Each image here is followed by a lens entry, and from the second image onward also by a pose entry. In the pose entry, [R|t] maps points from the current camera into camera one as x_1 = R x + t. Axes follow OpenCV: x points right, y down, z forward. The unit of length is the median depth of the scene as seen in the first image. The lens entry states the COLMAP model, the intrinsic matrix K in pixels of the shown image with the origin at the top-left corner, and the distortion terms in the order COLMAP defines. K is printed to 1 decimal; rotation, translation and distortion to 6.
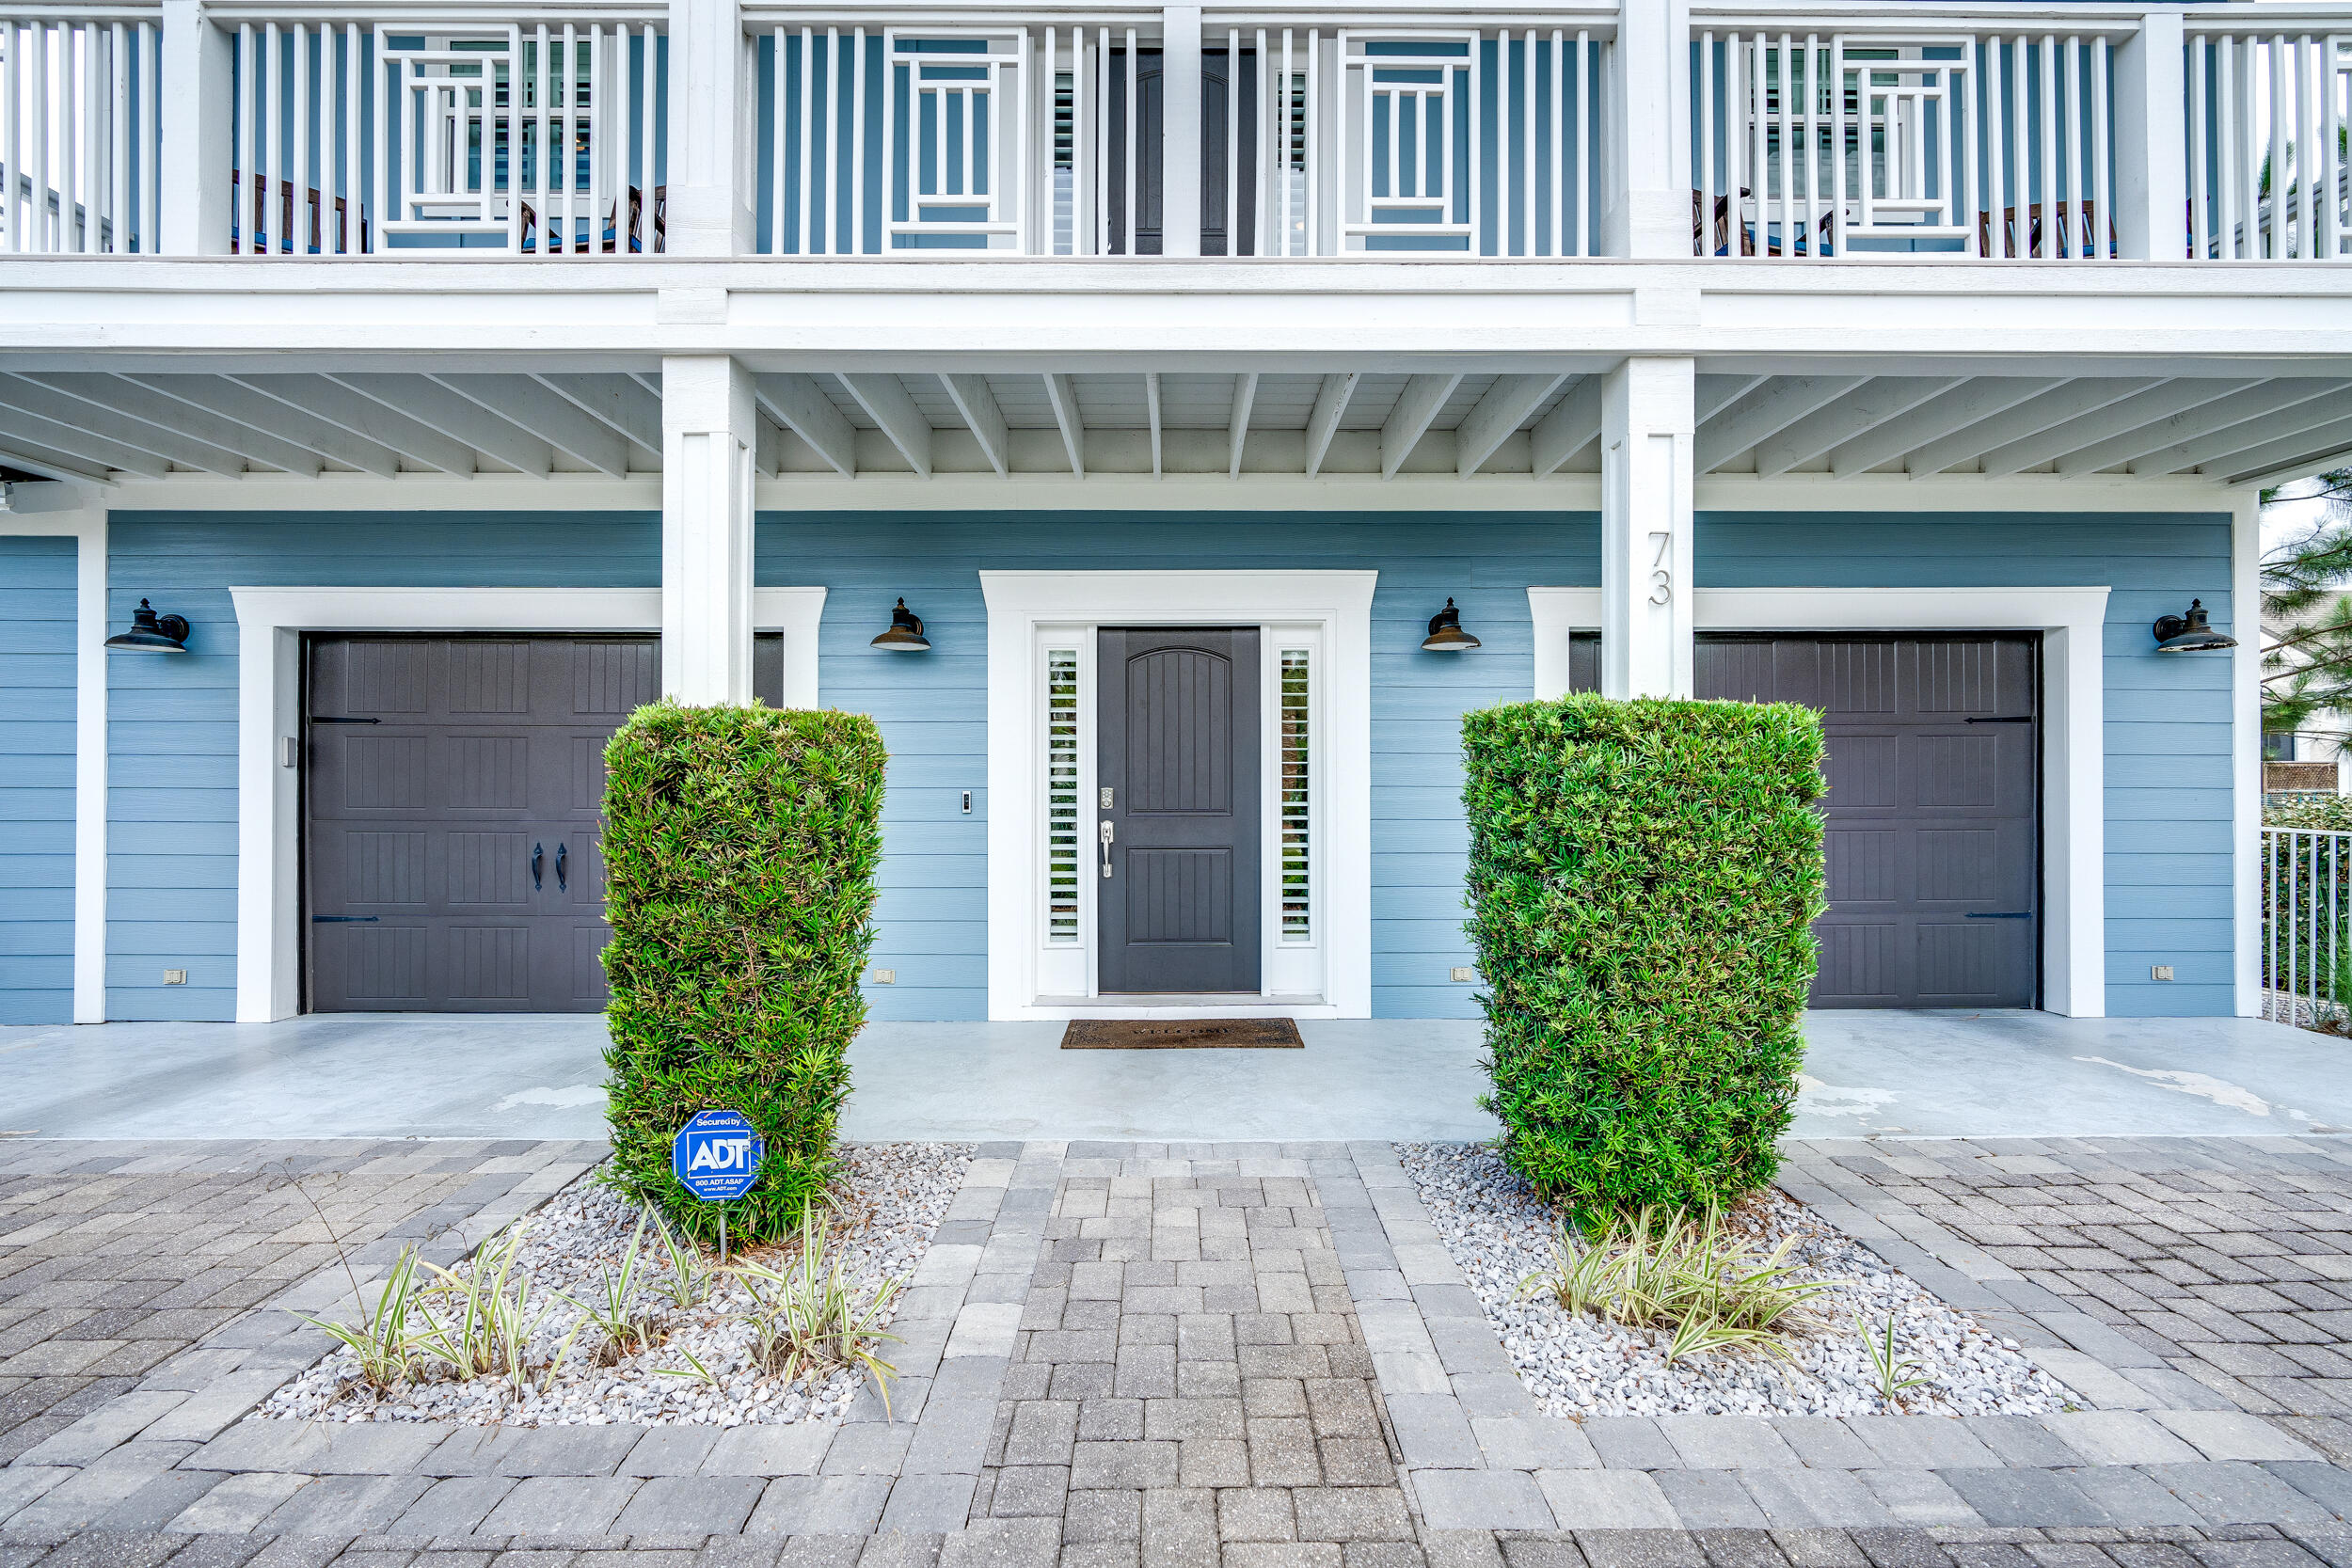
lens RADIAL K [[1046.4, 0, 1173.4], [0, 1046.4, 778.5], [0, 0, 1]] dist [-0.004153, -0.000528]
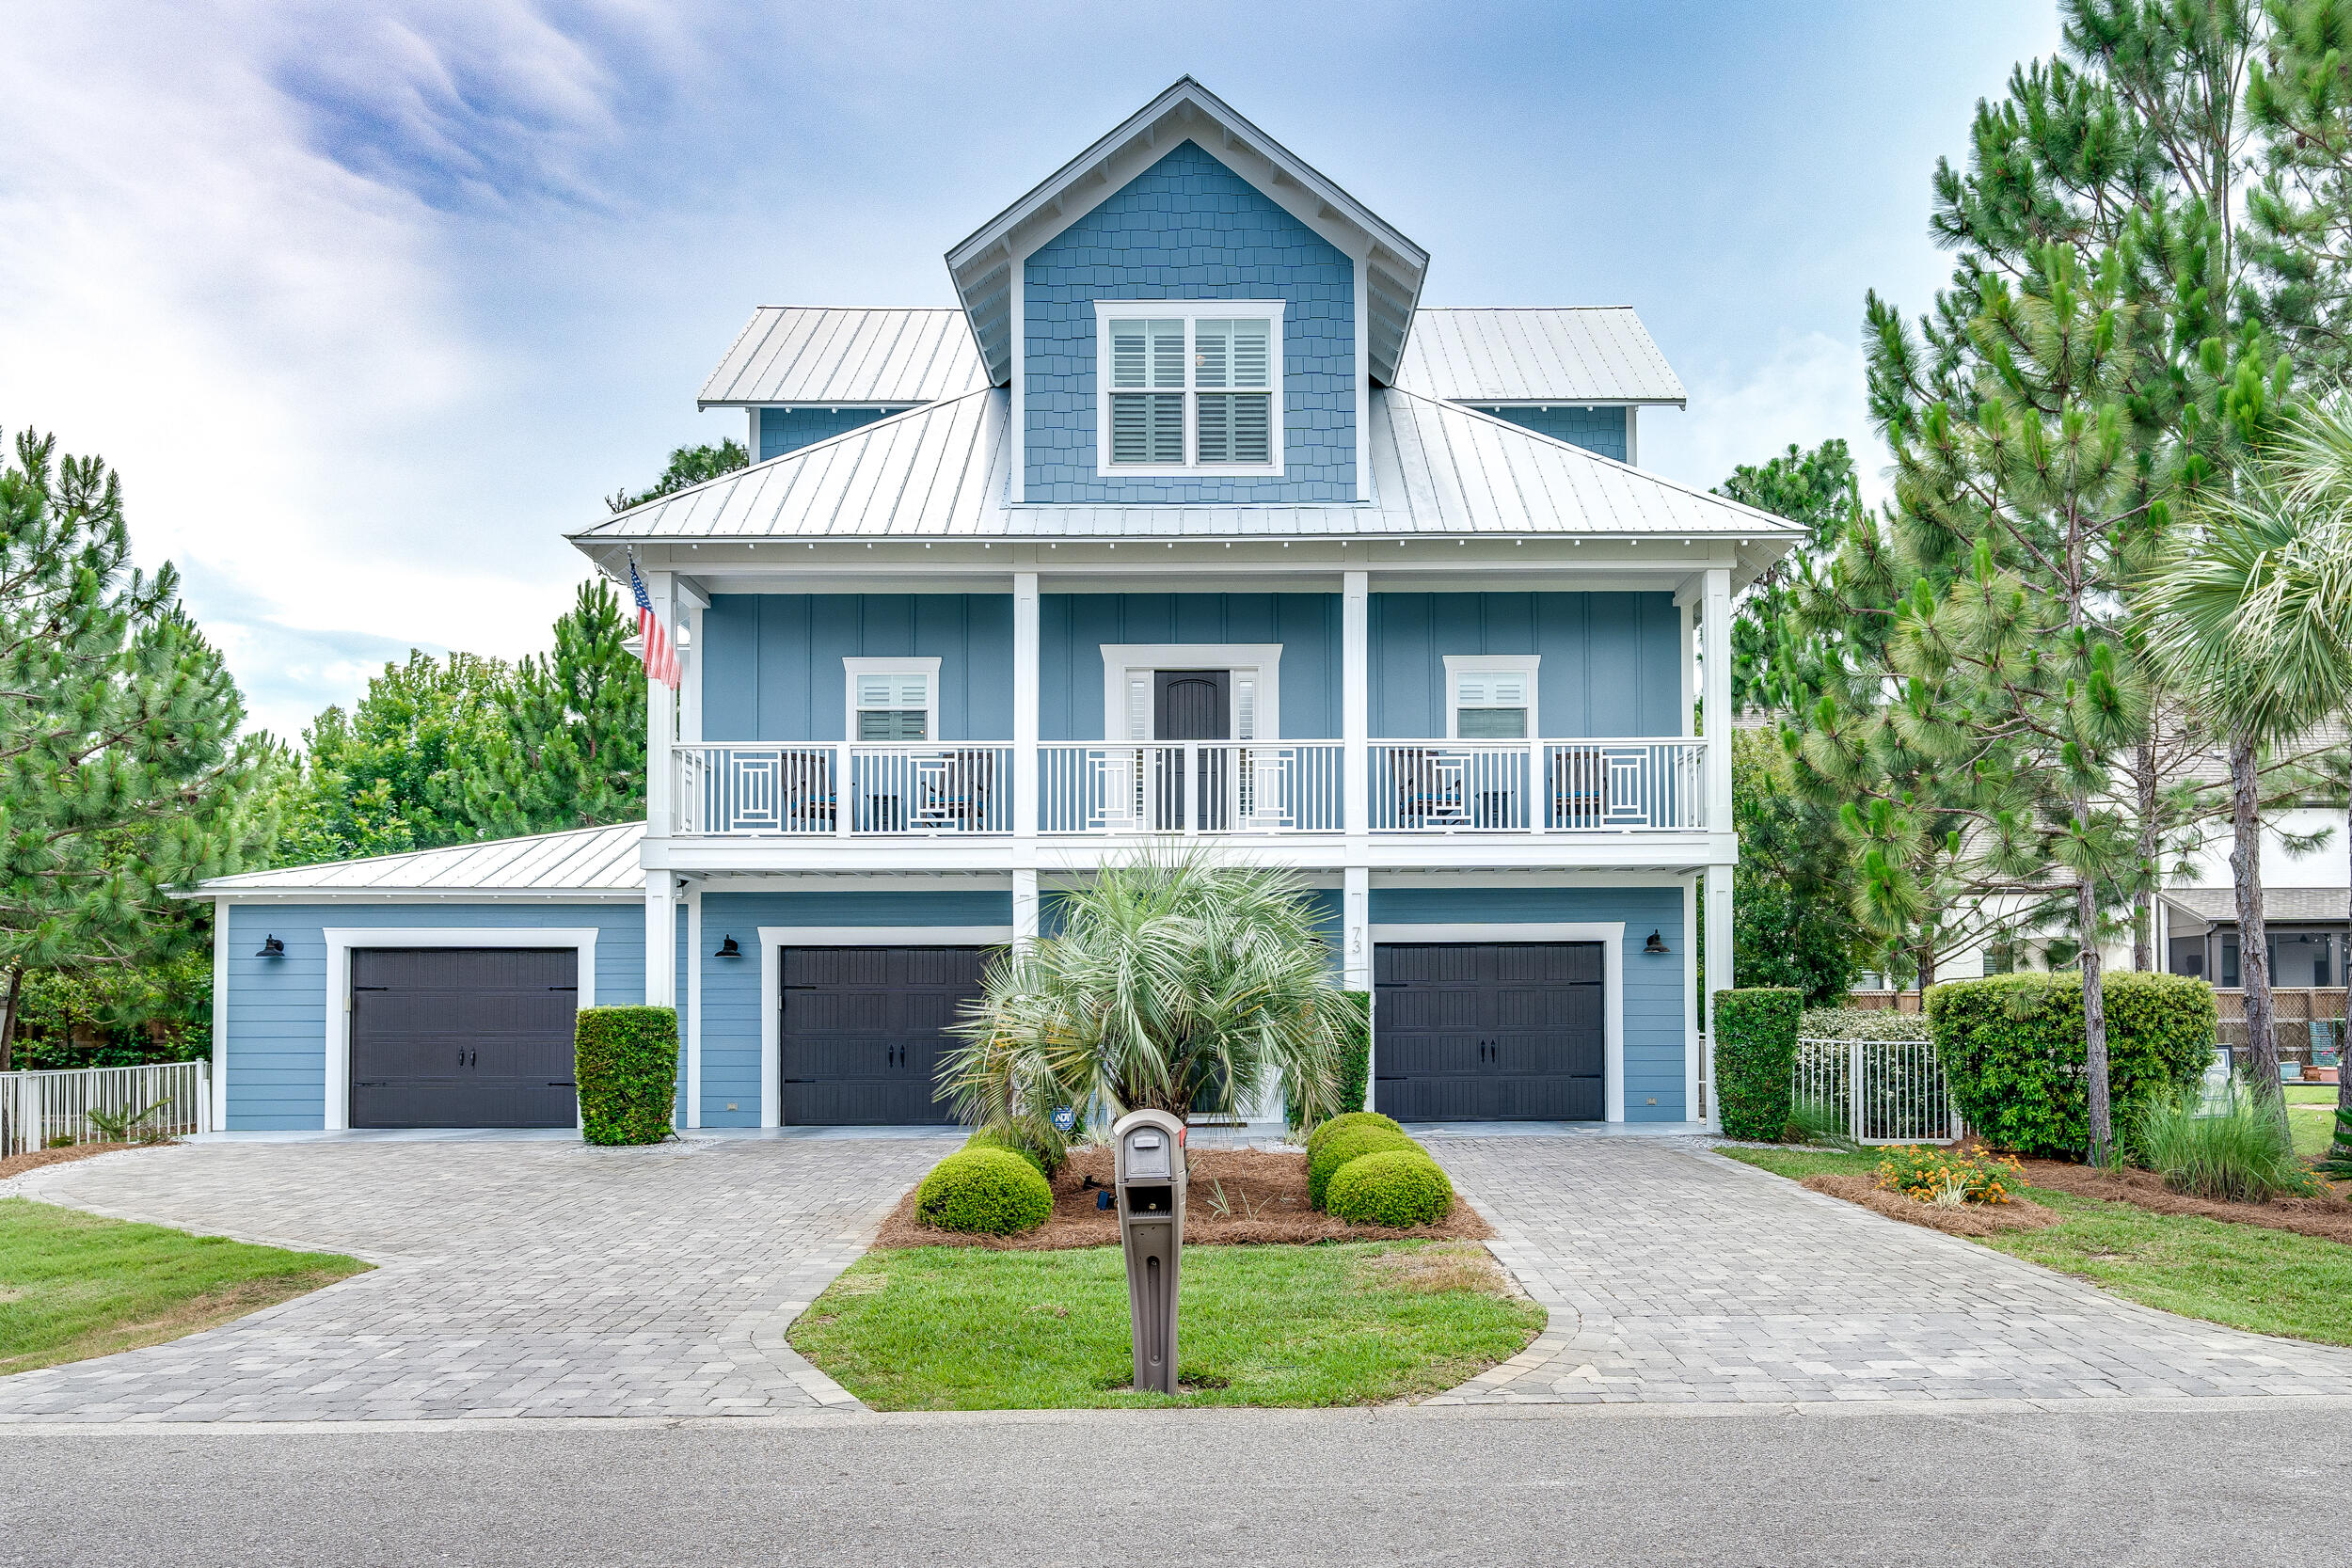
lens RADIAL K [[1867.1, 0, 1212.1], [0, 1867.1, 898.5], [0, 0, 1]] dist [0.002245, -0.002619]
pose [[0.999991, -0.004037, -0.001141, 0.049474], [0.003964, 0.998302, -0.058107, -0.012044], [0.001374, 0.058102, 0.998310, -2.892178]]
